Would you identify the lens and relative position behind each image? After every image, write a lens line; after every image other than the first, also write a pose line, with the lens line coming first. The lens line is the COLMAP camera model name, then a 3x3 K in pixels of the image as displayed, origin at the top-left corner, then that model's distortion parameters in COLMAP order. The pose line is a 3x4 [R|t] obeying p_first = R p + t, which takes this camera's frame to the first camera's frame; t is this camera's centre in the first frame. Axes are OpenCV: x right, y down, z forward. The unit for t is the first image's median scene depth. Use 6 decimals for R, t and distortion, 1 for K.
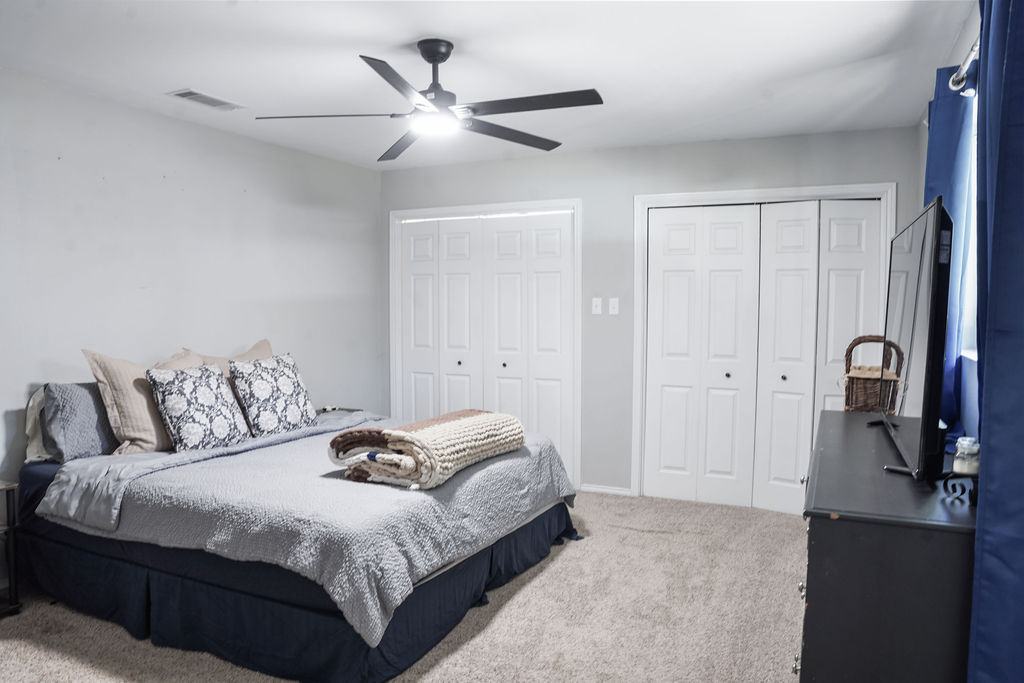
lens RADIAL K [[703.8, 0, 513.0], [0, 703.8, 346.7], [0, 0, 1]] dist [-0.170859, 0.127417]
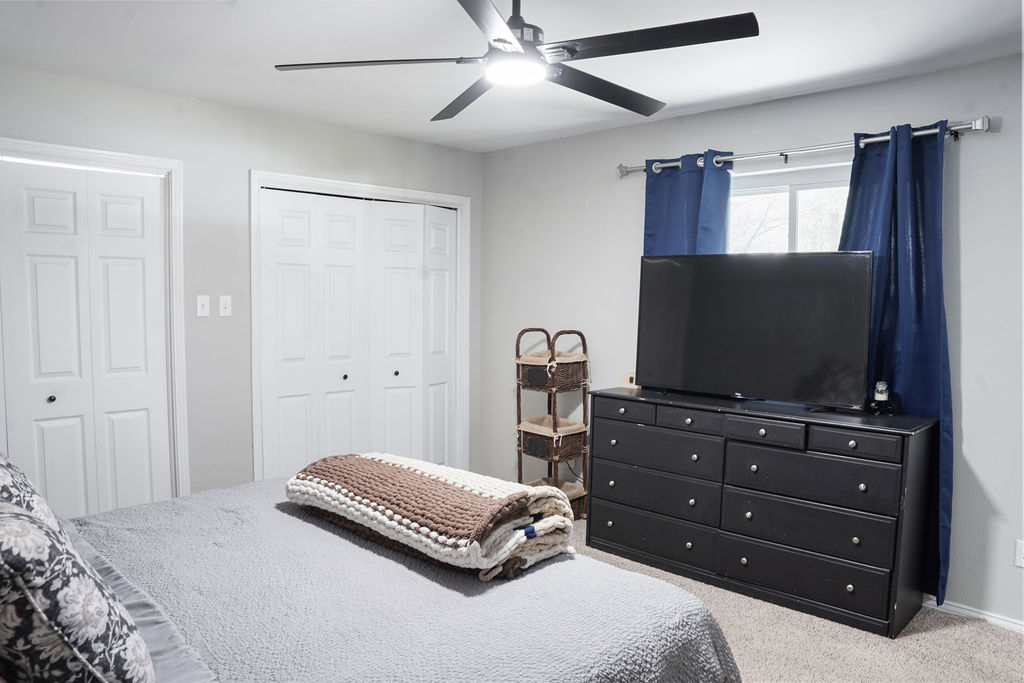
lens RADIAL K [[703.8, 0, 513.0], [0, 703.8, 346.7], [0, 0, 1]] dist [-0.170859, 0.127417]
pose [[0.337571, -0.064376, 0.939096, -0.511583], [0.046778, 0.997573, 0.051570, -0.038935], [-0.940137, 0.026521, 0.339763, 0.465591]]
